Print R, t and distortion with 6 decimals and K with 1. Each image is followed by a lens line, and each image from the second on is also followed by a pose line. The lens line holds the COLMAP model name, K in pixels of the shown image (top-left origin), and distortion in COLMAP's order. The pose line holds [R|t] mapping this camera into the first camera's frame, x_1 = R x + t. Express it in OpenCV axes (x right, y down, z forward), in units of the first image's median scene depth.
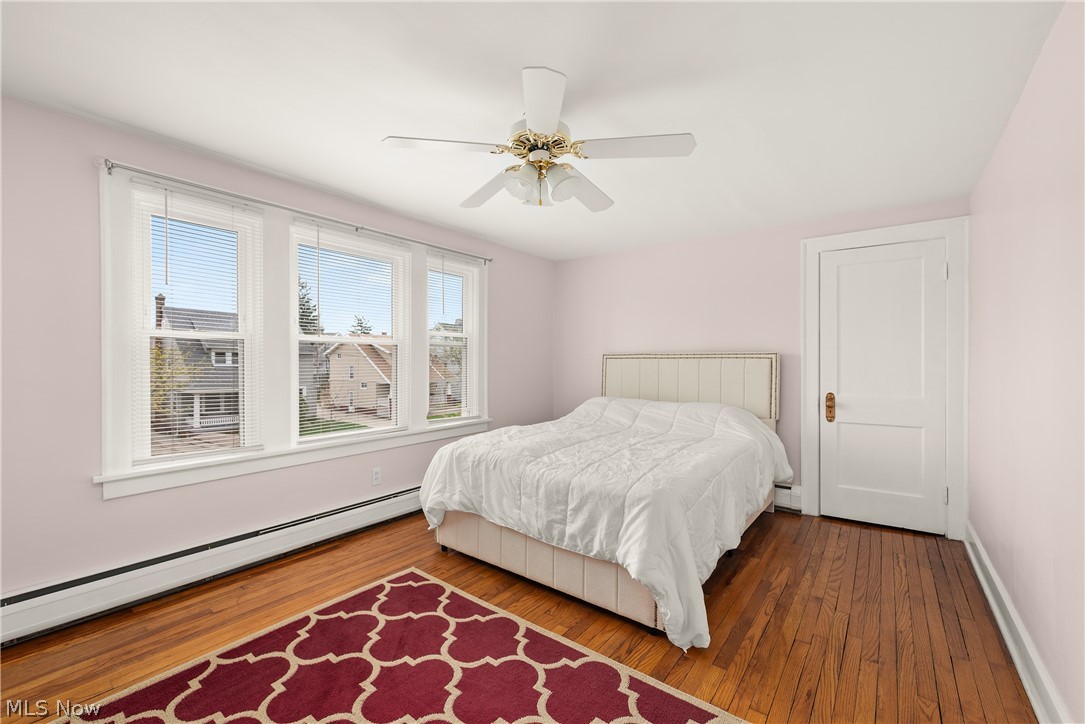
lens RADIAL K [[452.1, 0, 543.8], [0, 452.1, 364.9], [0, 0, 1]] dist [0.002161, -0.002536]
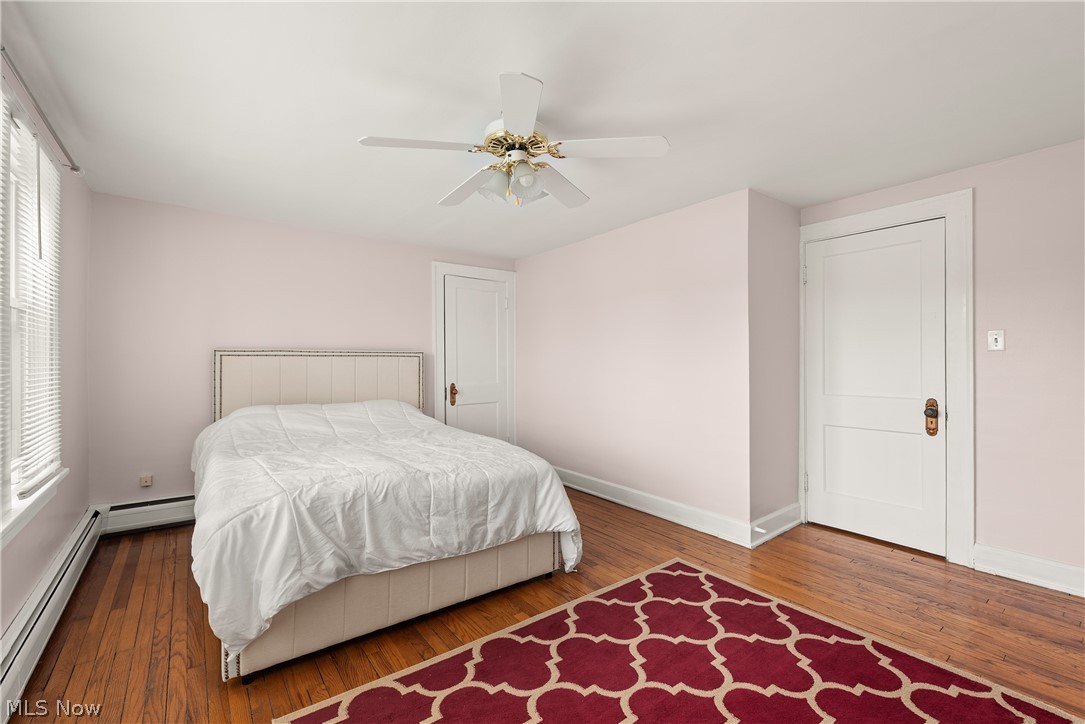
lens RADIAL K [[452.1, 0, 540.4], [0, 452.1, 359.2], [0, 0, 1]] dist [0.002161, -0.002536]
pose [[0.276903, 0.000141, 0.960898, -0.845511], [0.005350, 0.999984, -0.001688, -0.007221], [-0.960883, 0.005608, 0.276898, 0.585348]]
